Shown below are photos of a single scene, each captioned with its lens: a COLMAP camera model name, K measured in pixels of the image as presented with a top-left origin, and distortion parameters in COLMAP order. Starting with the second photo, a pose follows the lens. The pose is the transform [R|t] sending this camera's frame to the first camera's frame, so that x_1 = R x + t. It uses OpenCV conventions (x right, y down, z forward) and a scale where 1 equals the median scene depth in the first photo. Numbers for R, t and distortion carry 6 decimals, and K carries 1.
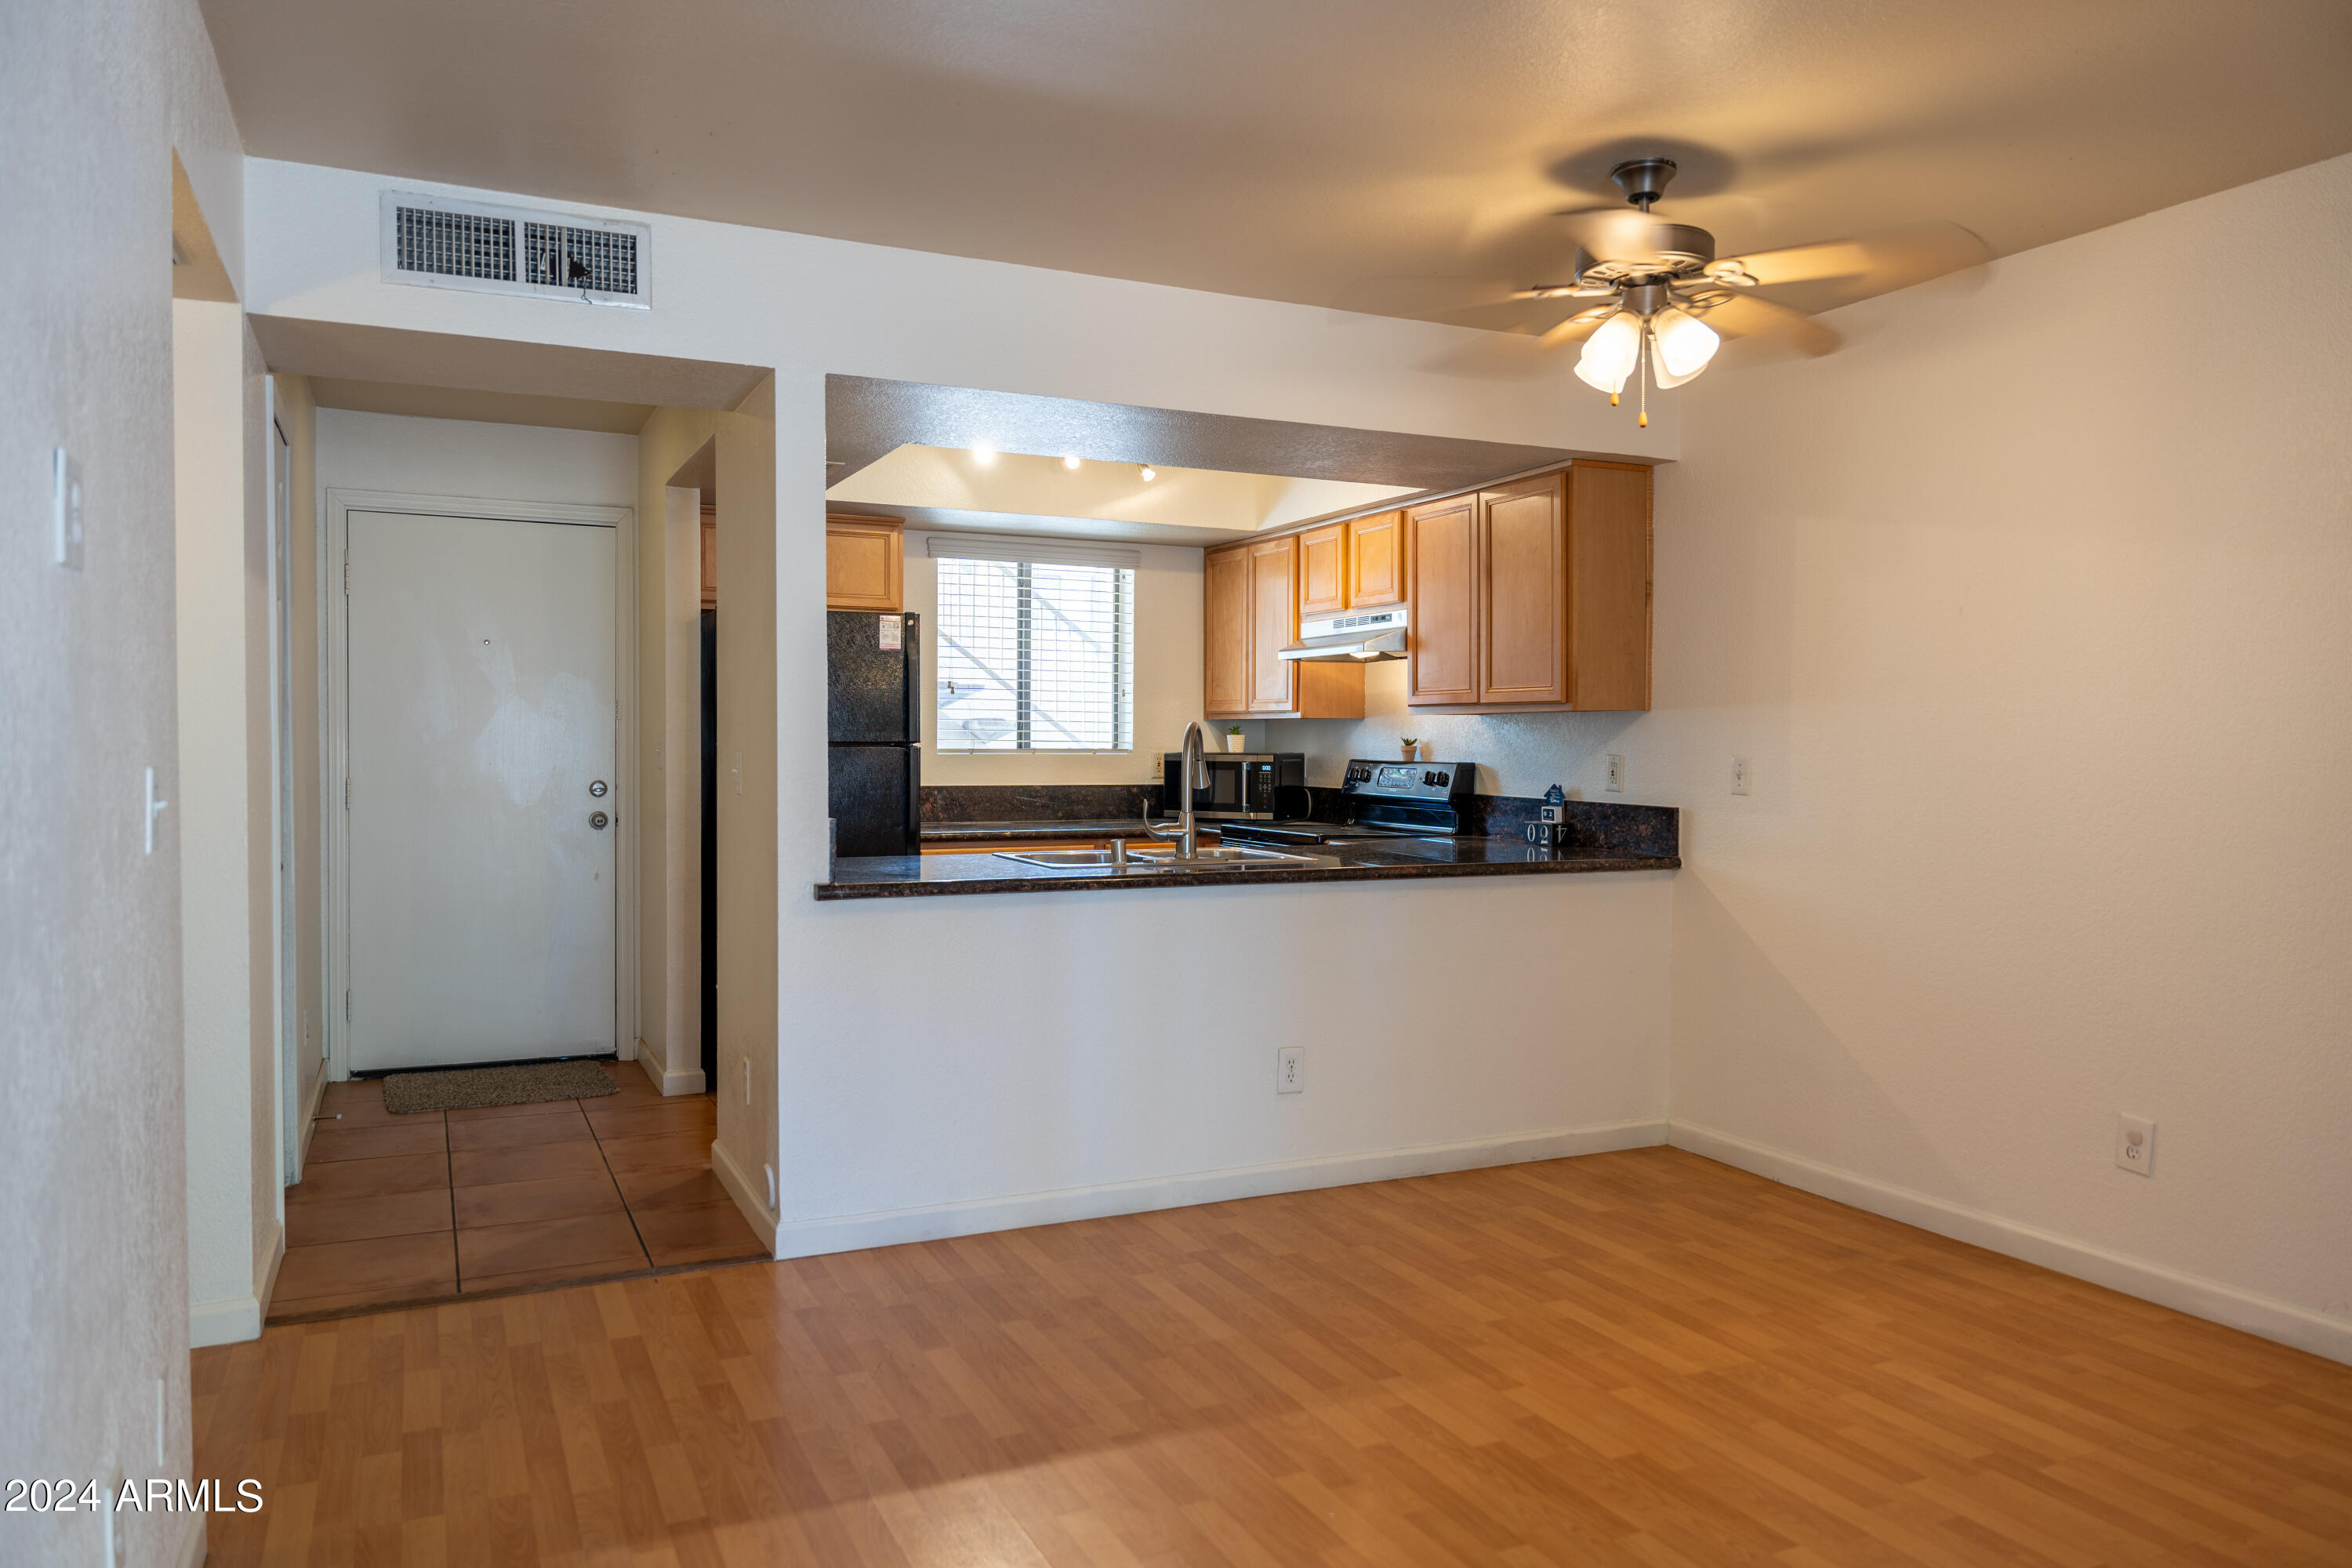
lens RADIAL K [[1596.7, 0, 1165.0], [0, 1596.7, 785.9], [0, 0, 1]] dist [-0.003782, -0.002885]
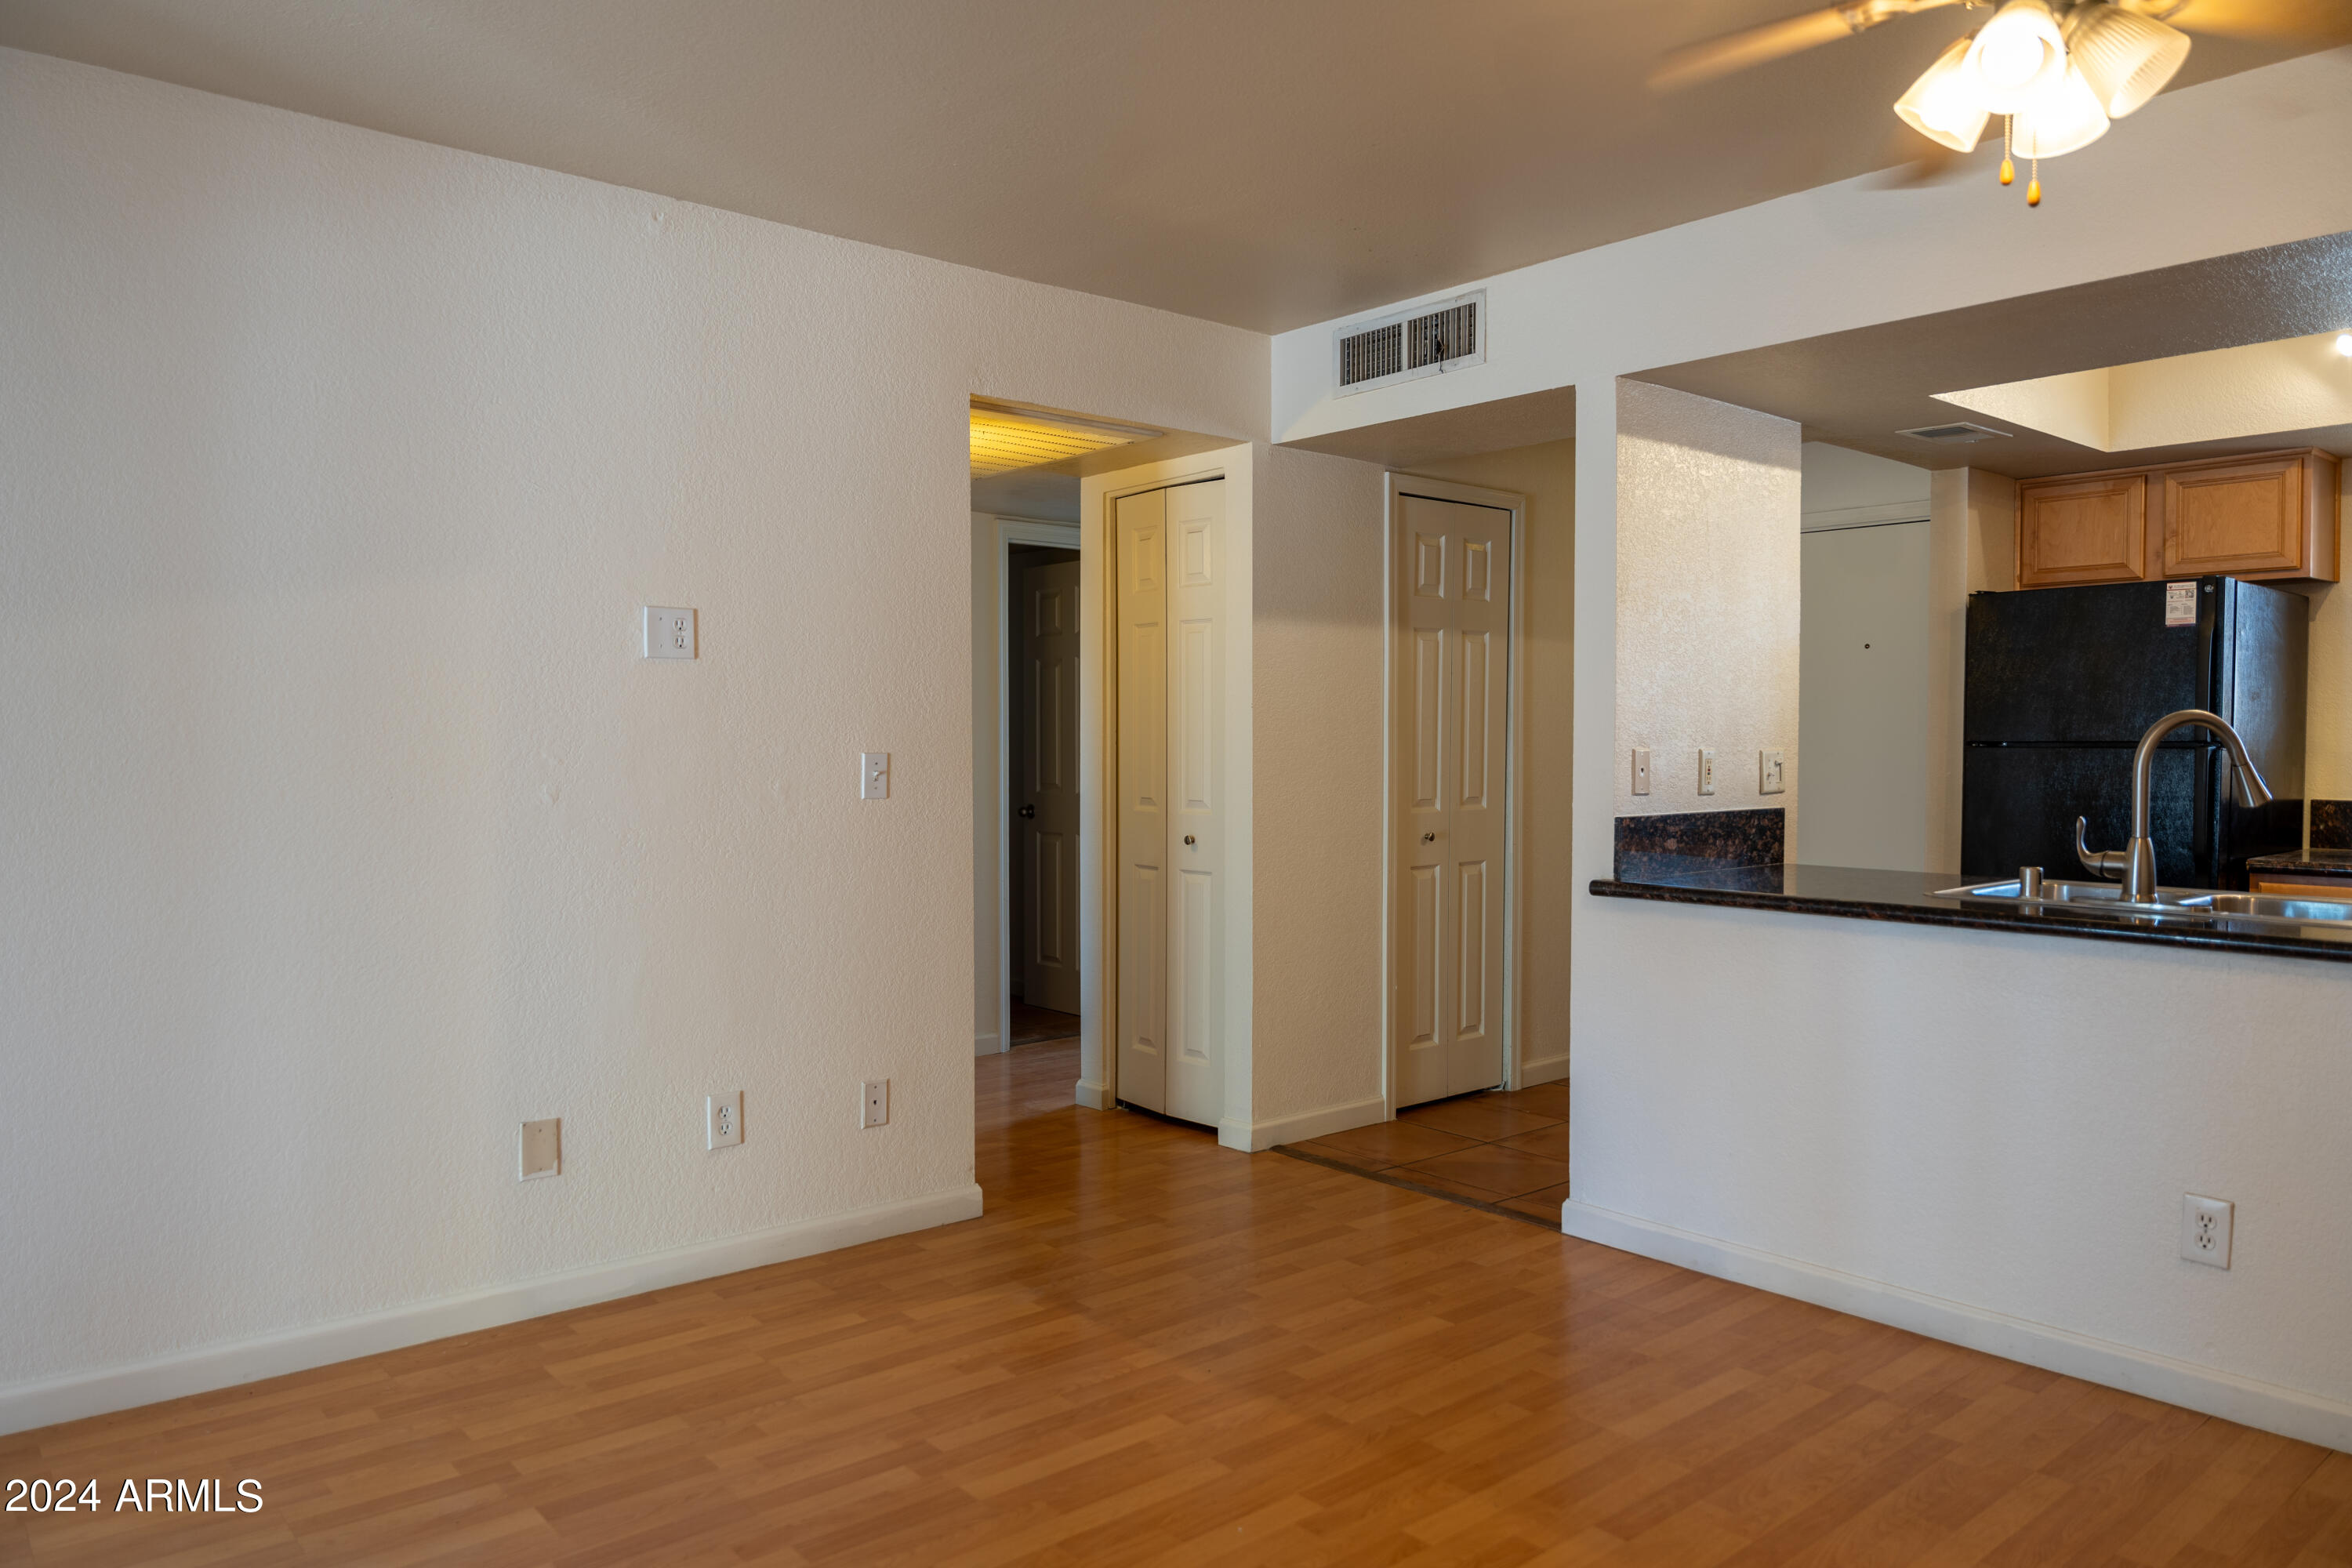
lens RADIAL K [[1573.7, 0, 1176.7], [0, 1573.7, 789.9], [0, 0, 1]] dist [0.007911, -0.023555]
pose [[0.264621, 0.024947, -0.964030, 0.464585], [-0.025980, 0.999487, 0.018733, -0.005311], [0.964003, 0.020088, 0.265133, 0.321246]]
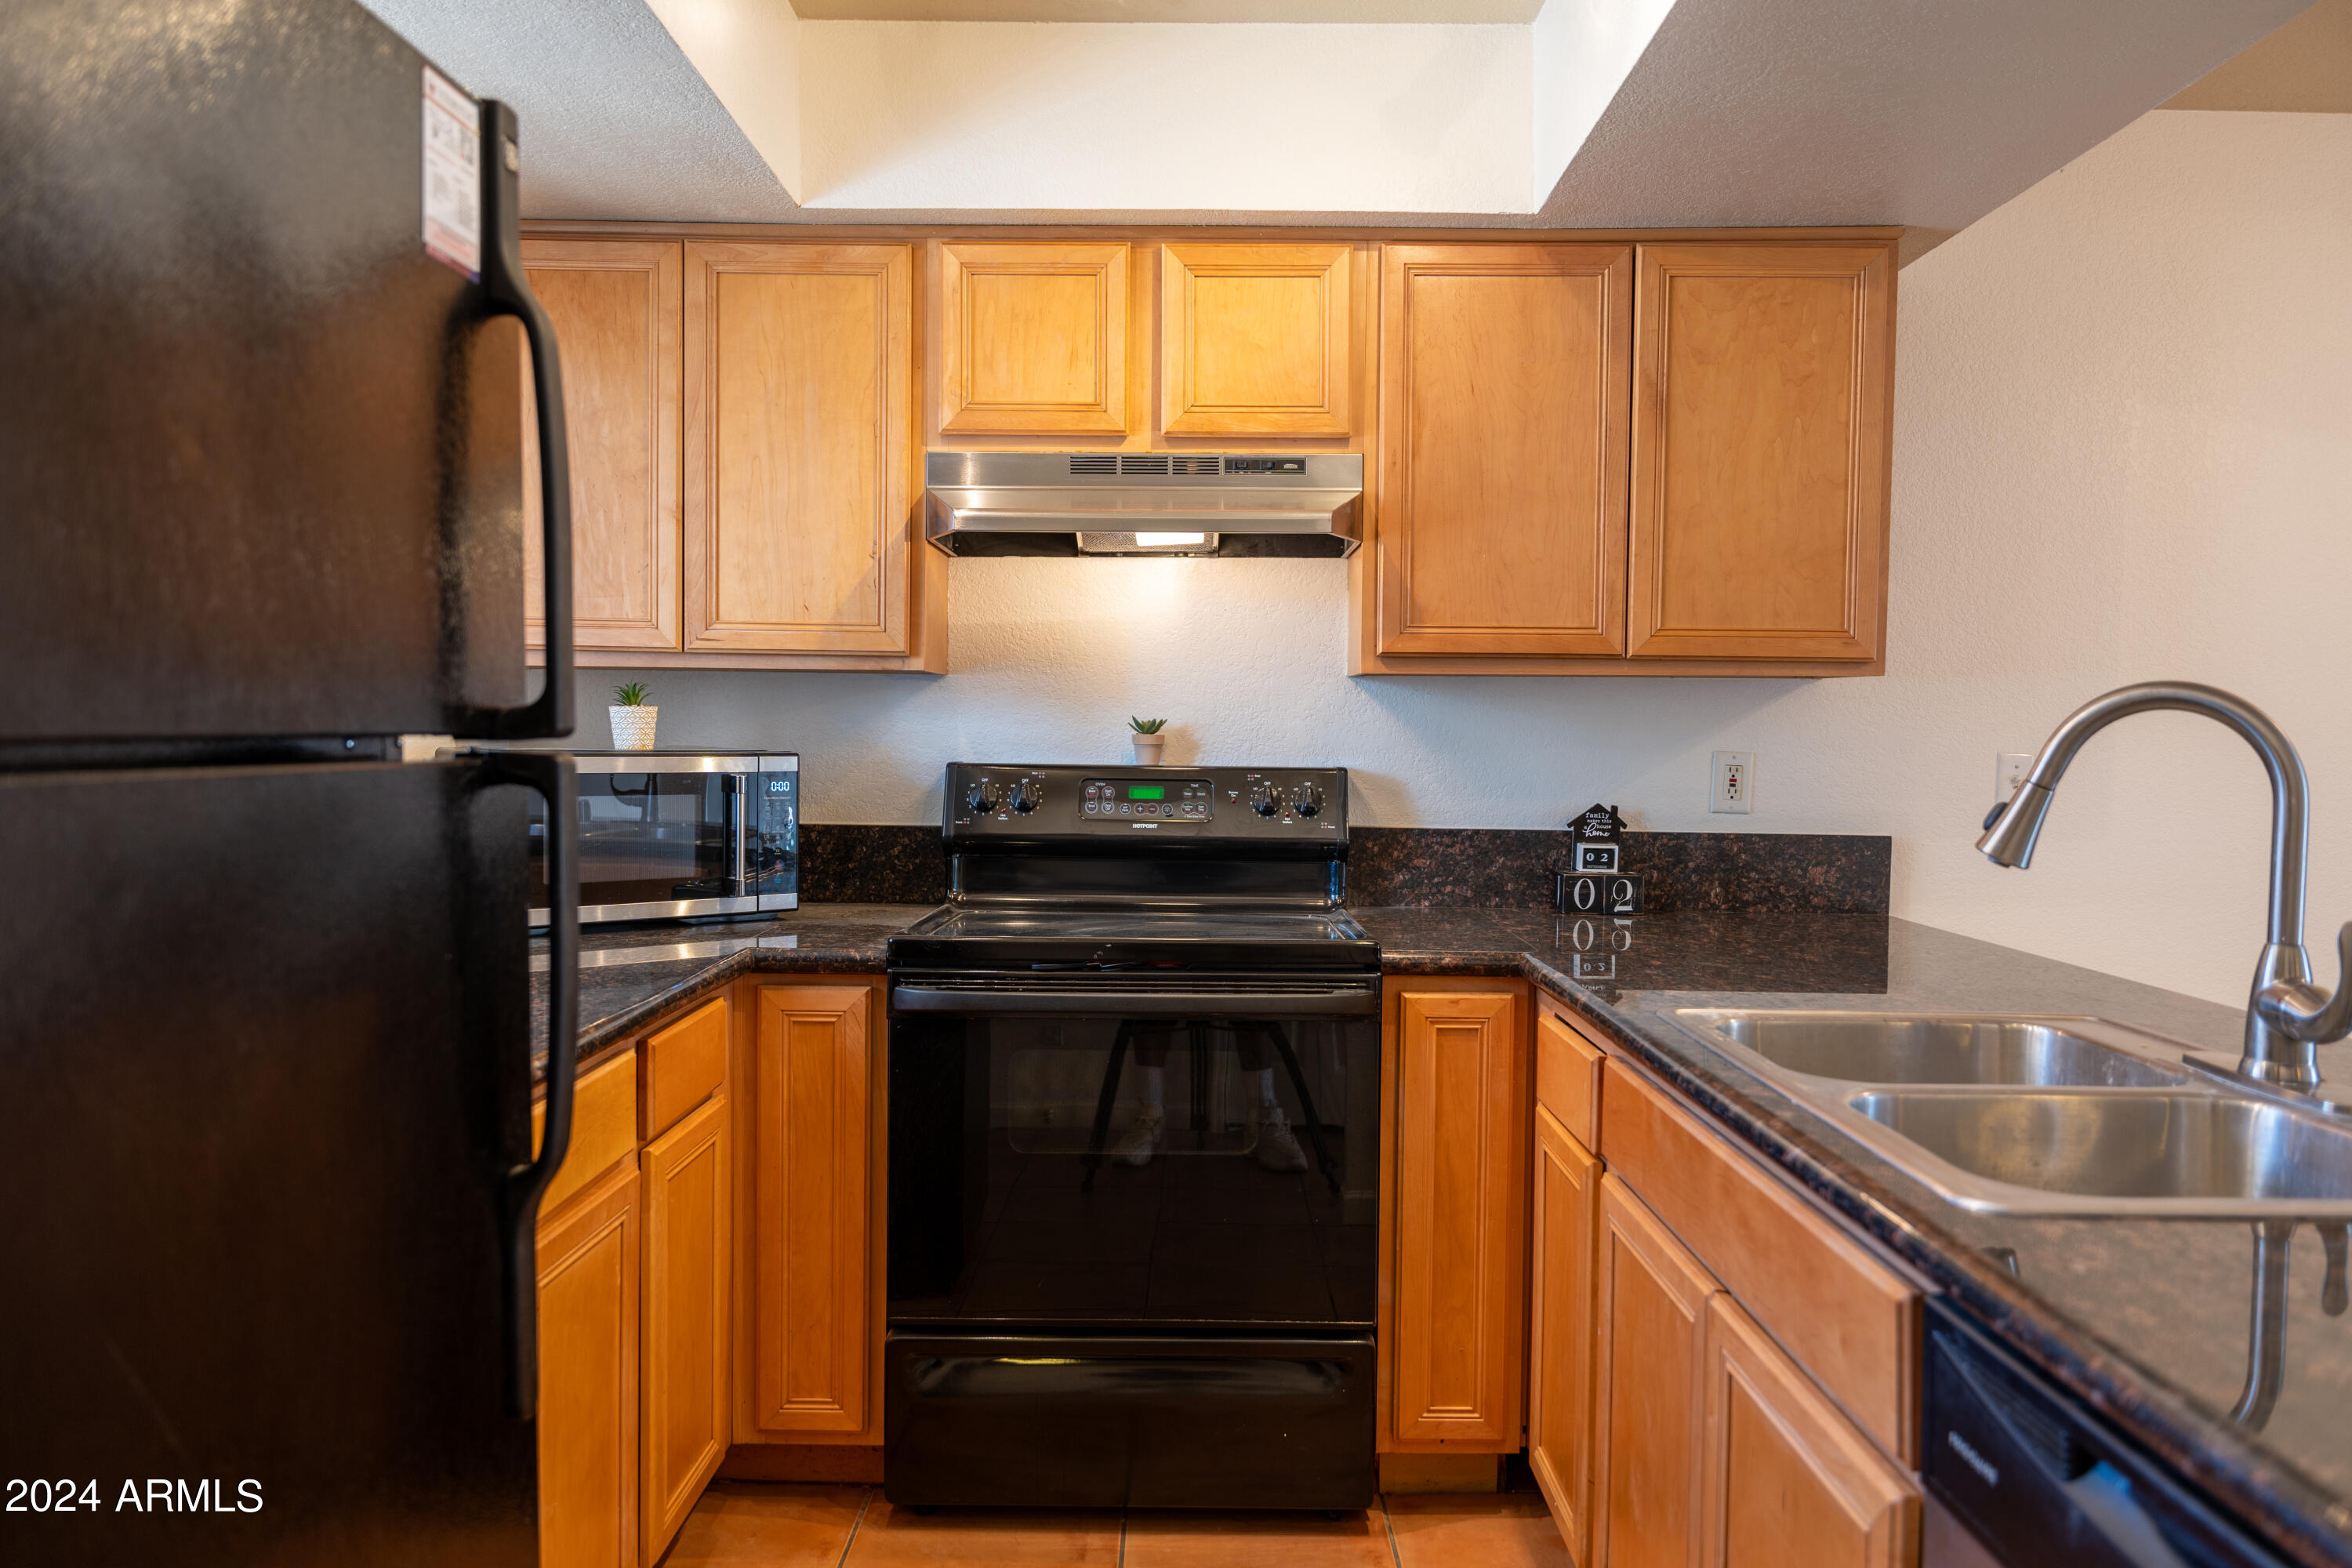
lens RADIAL K [[1573.7, 0, 1176.7], [0, 1573.7, 789.9], [0, 0, 1]] dist [0.007911, -0.023555]
pose [[0.428936, -0.031272, 0.902793, -0.314739], [0.018696, 0.999494, 0.025739, -0.022522], [-0.903141, 0.005838, 0.429304, 0.865611]]
